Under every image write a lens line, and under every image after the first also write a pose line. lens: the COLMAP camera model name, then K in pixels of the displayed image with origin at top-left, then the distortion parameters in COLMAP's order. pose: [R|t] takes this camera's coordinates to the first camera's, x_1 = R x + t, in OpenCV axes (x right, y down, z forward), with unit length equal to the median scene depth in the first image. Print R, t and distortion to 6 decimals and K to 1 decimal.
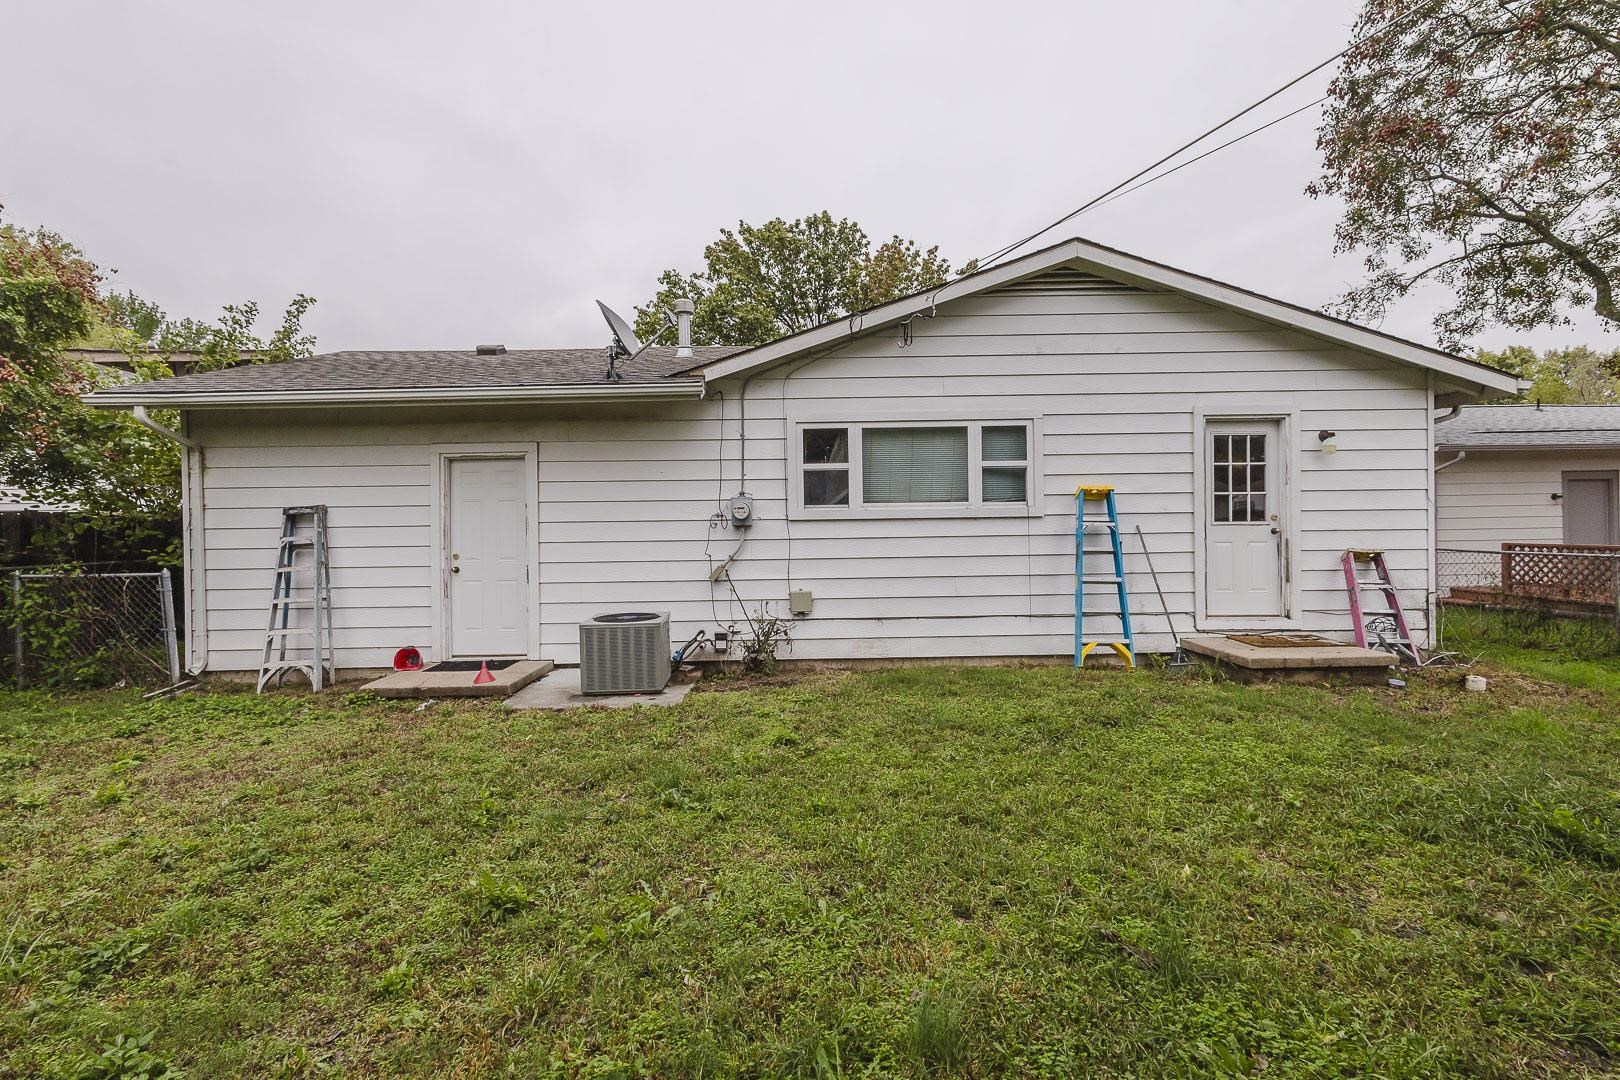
lens RADIAL K [[741.9, 0, 810.0], [0, 741.9, 540.0], [0, 0, 1]] dist [0.006593, -0.001247]
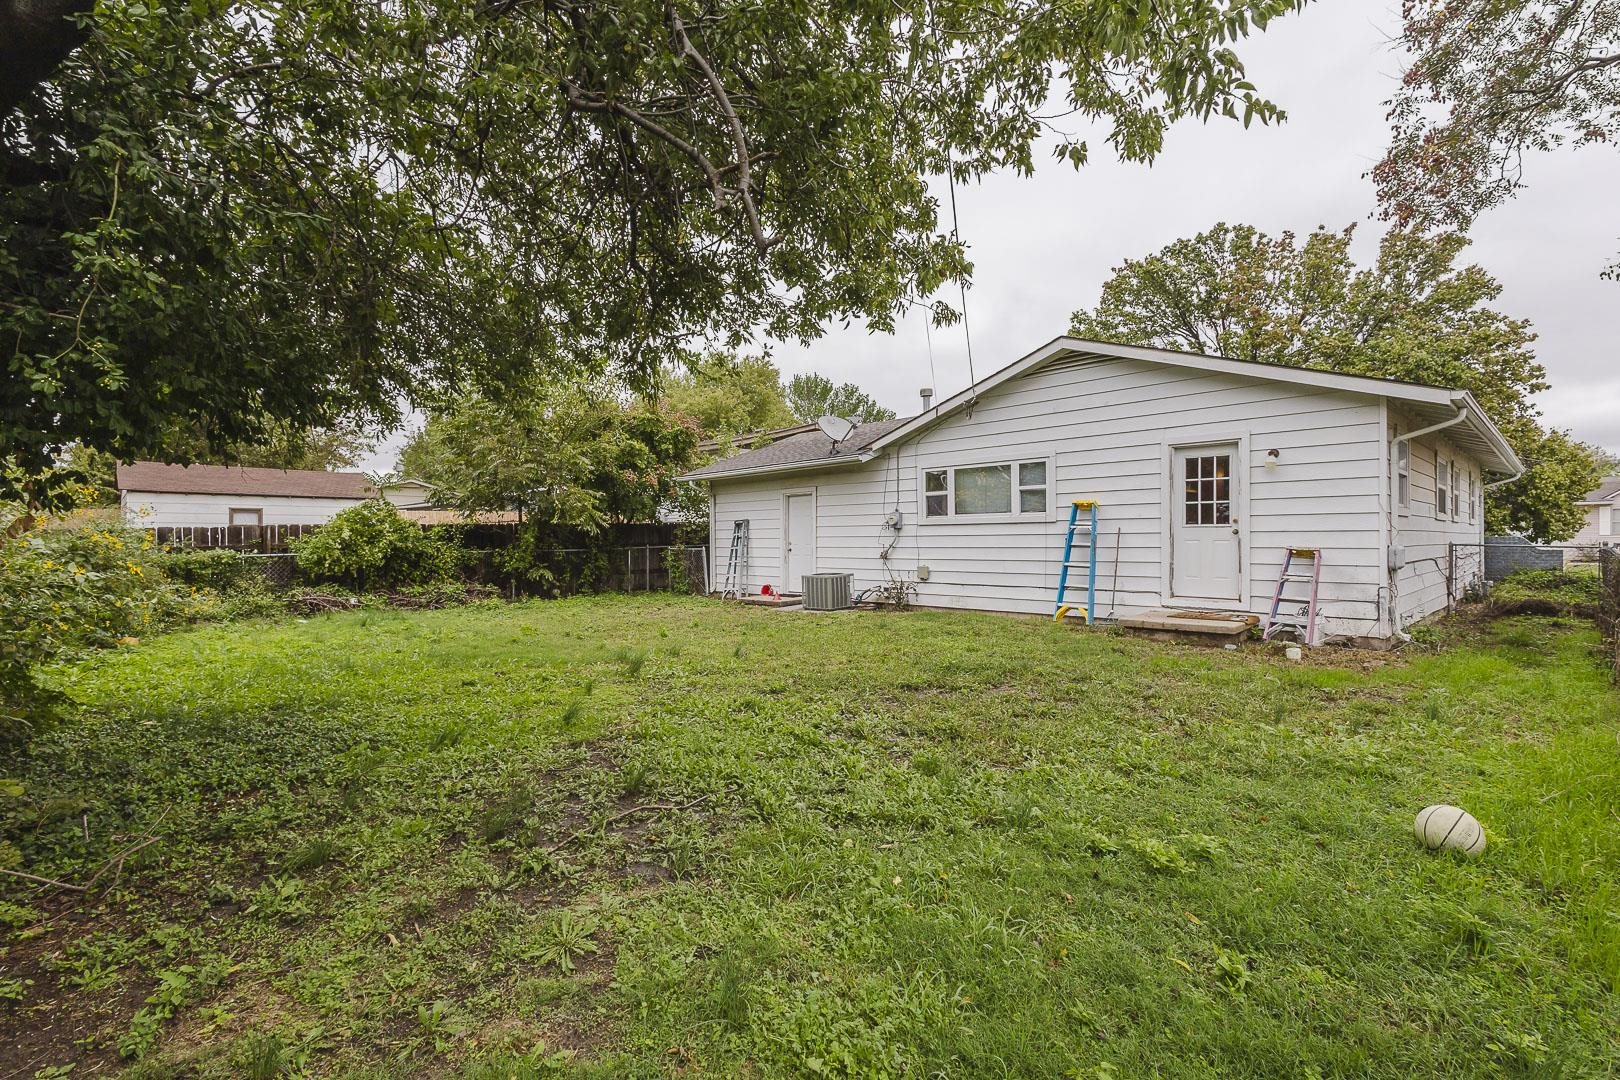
lens RADIAL K [[741.9, 0, 810.0], [0, 741.9, 540.0], [0, 0, 1]] dist [0.006593, -0.001247]
pose [[0.694805, 0.009643, -0.719133, 1.043489], [-0.006469, 0.999953, 0.007159, -0.002469], [0.719169, -0.000322, 0.694835, -0.389256]]
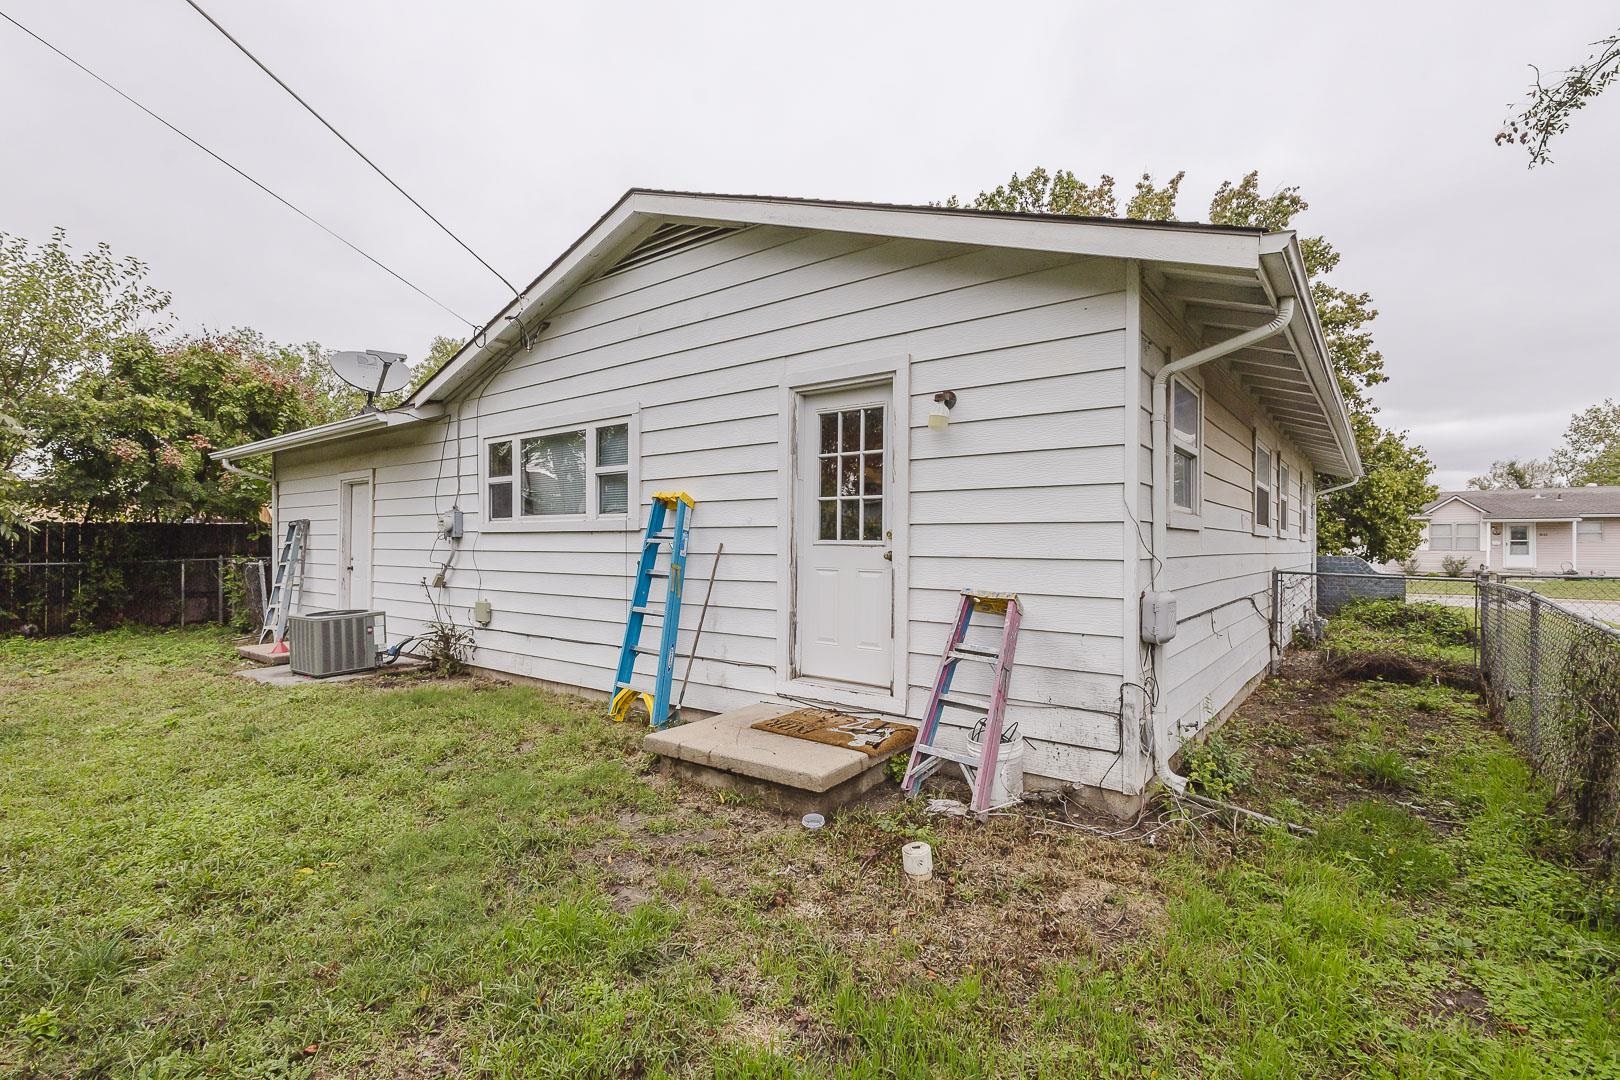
lens RADIAL K [[738.1, 0, 814.0], [0, 738.1, 544.5], [0, 0, 1]] dist [0.013473, 0.000156]
pose [[0.790703, 0.017581, -0.611948, 0.977818], [-0.018634, 0.999816, 0.004647, -0.023643], [0.611916, 0.007729, 0.790885, 0.464450]]
